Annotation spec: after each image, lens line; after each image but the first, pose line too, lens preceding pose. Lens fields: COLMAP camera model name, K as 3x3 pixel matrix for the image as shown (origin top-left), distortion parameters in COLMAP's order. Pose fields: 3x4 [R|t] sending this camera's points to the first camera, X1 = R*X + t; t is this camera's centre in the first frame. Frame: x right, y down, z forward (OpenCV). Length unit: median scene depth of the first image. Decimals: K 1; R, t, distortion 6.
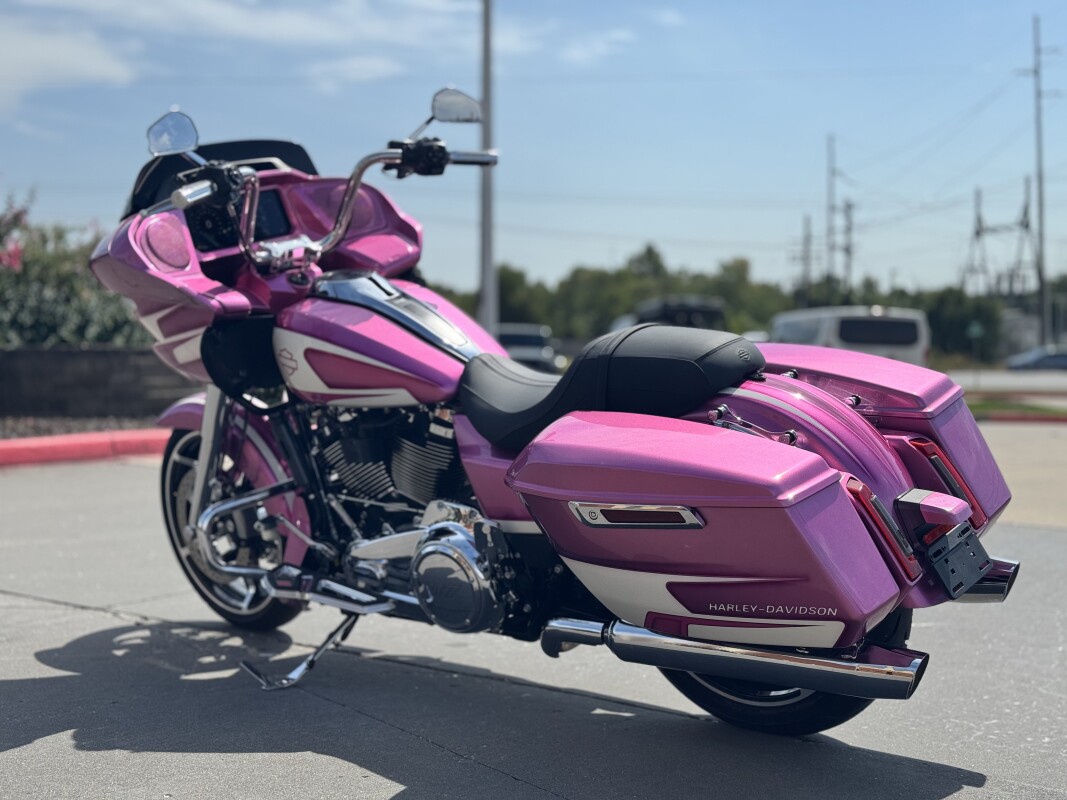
lens RADIAL K [[1472.7, 0, 536.4], [0, 1472.7, 402.4], [0, 0, 1]] dist [0.128393, 0.000000]
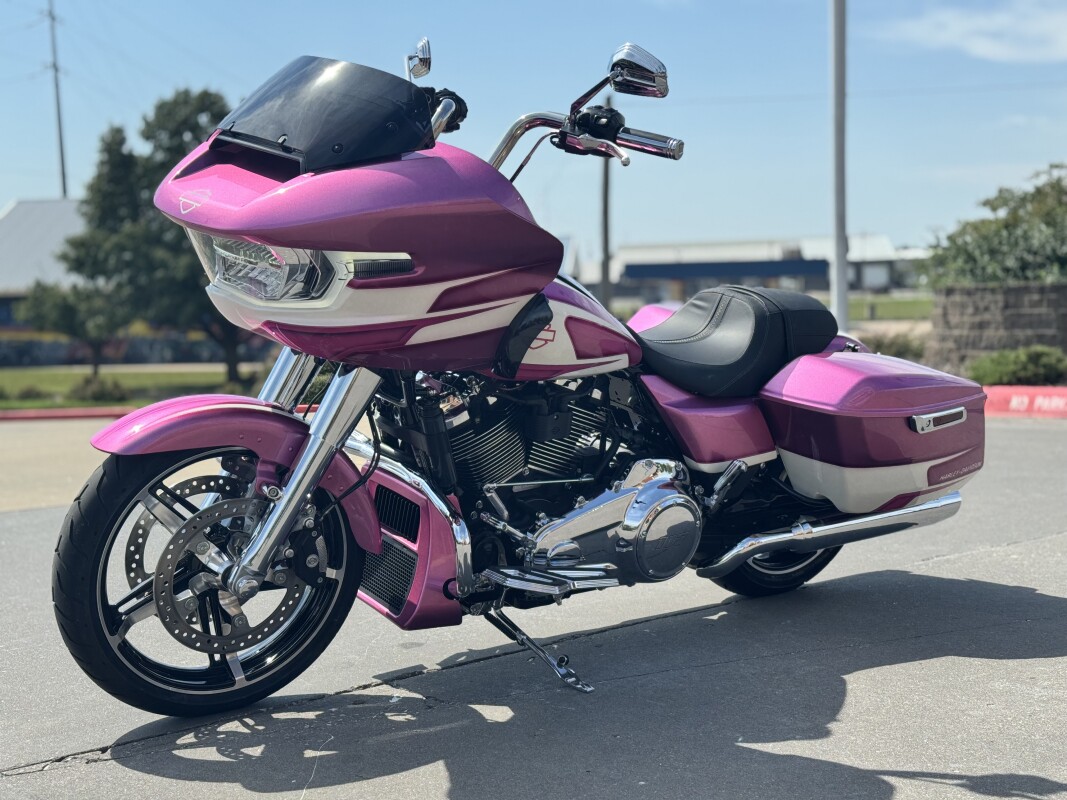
lens RADIAL K [[1472.7, 0, 534.7], [0, 1472.7, 398.3], [0, 0, 1]] dist [0.128393, 0.000000]
pose [[0.284685, -0.082386, 0.955074, -1.046999], [0.100088, 0.993409, 0.055859, -0.039926], [-0.953382, 0.079689, 0.291054, 0.763257]]
